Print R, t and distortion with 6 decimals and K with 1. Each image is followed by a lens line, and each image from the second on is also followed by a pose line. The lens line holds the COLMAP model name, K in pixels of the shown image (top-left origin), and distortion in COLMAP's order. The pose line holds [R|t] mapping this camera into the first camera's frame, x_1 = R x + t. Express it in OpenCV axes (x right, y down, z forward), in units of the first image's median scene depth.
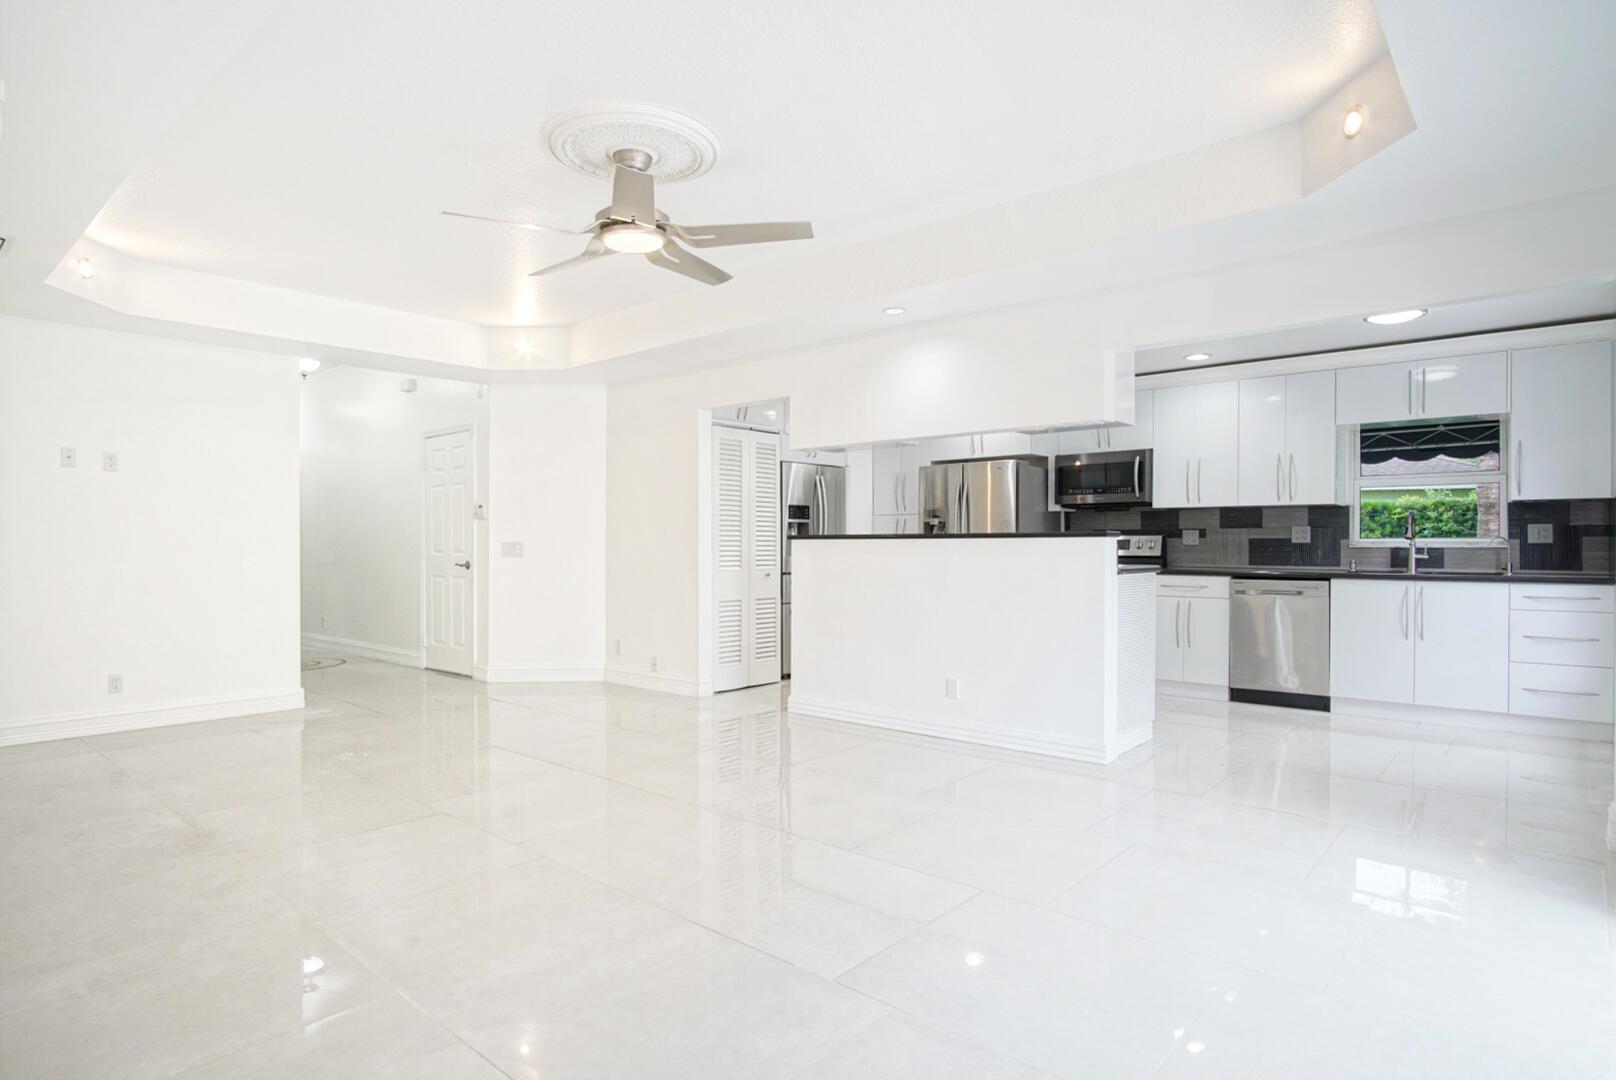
lens RADIAL K [[859.0, 0, 808.0], [0, 859.0, 540.0], [0, 0, 1]] dist [-0.008044, 0.000351]
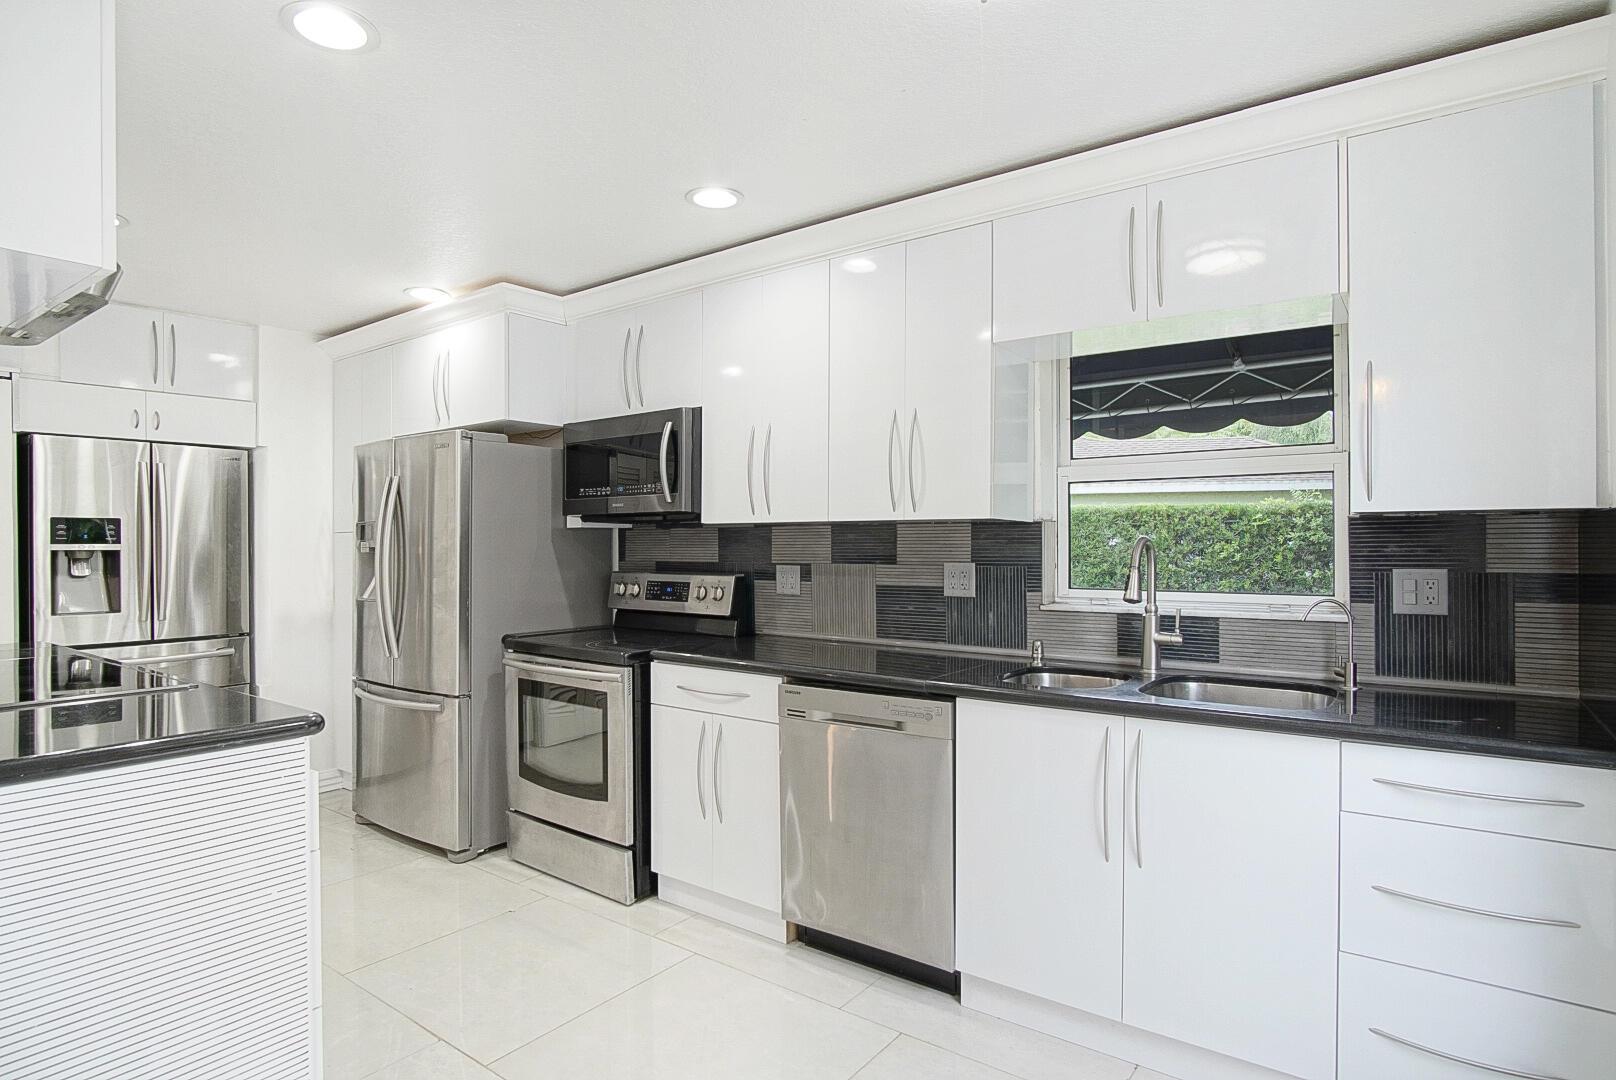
lens RADIAL K [[859.0, 0, 808.0], [0, 859.0, 540.0], [0, 0, 1]] dist [-0.008044, 0.000351]
pose [[0.996631, -0.003508, 0.081939, 0.450199], [0.003572, 0.999993, -0.000636, -0.028951], [-0.081937, 0.000926, 0.996637, 0.520927]]
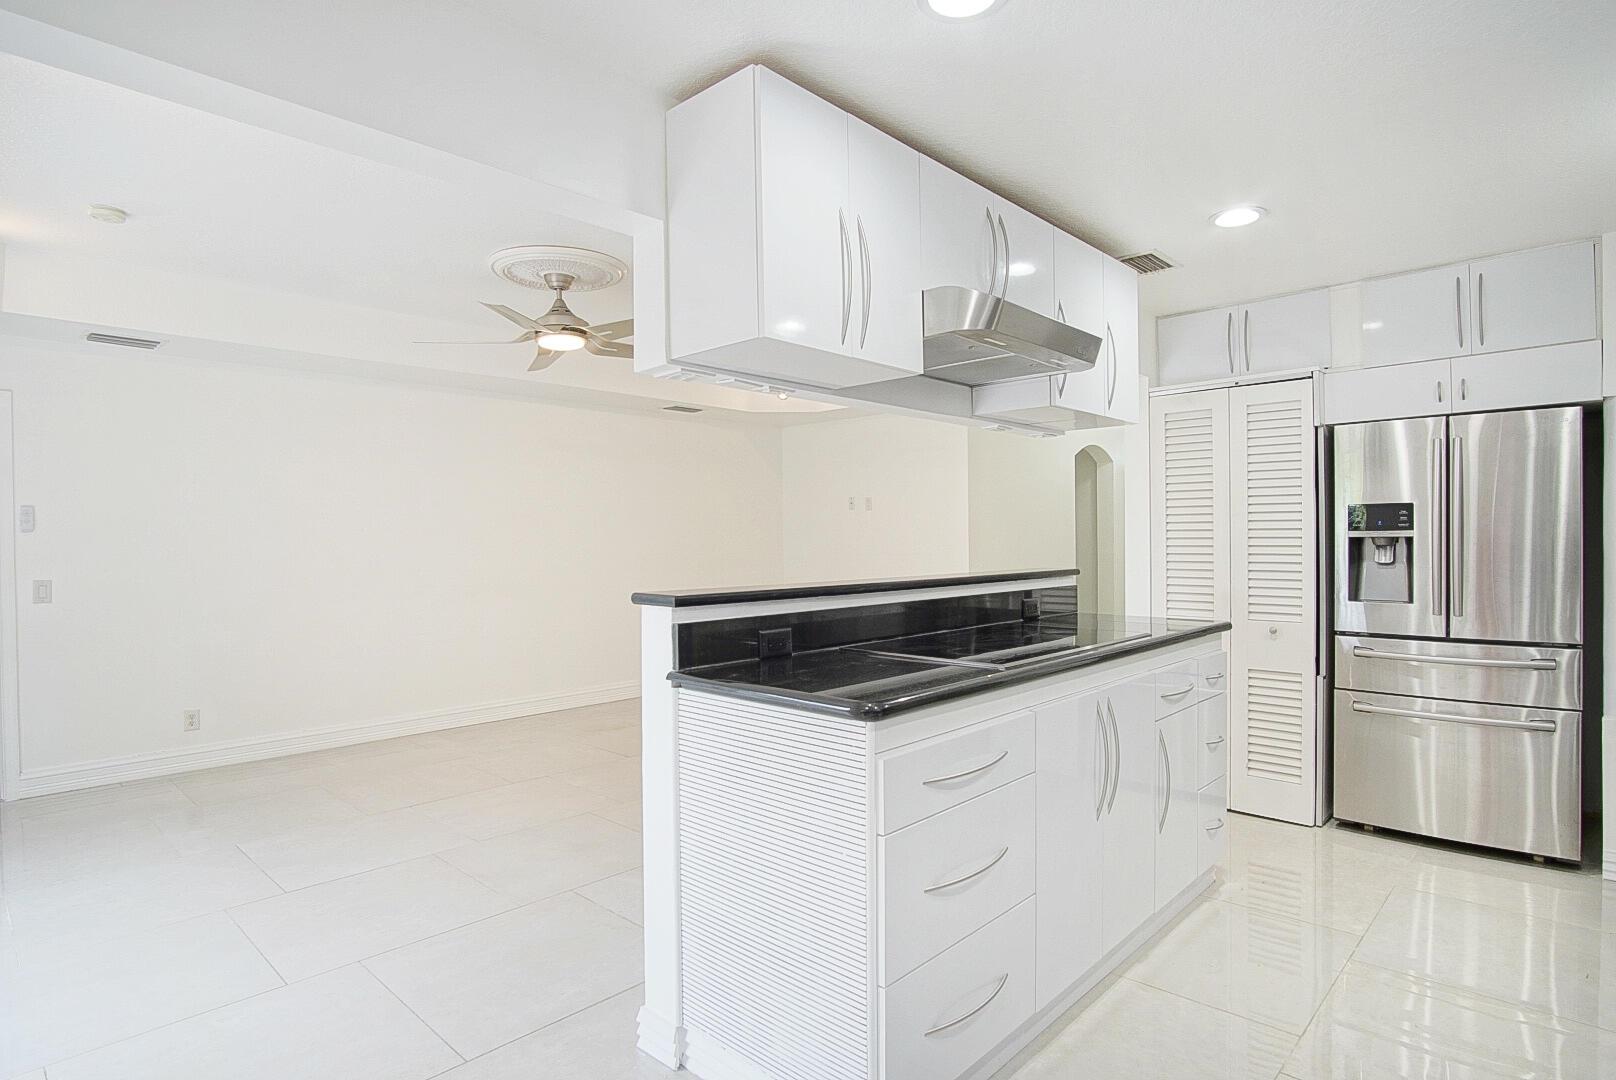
lens RADIAL K [[859.0, 0, 808.0], [0, 859.0, 540.0], [0, 0, 1]] dist [-0.008044, 0.000351]
pose [[-0.025270, 0.003855, -0.999673, 0.579942], [0.009921, 0.999944, 0.003605, -0.027847], [0.999631, -0.009827, -0.025307, 0.762409]]
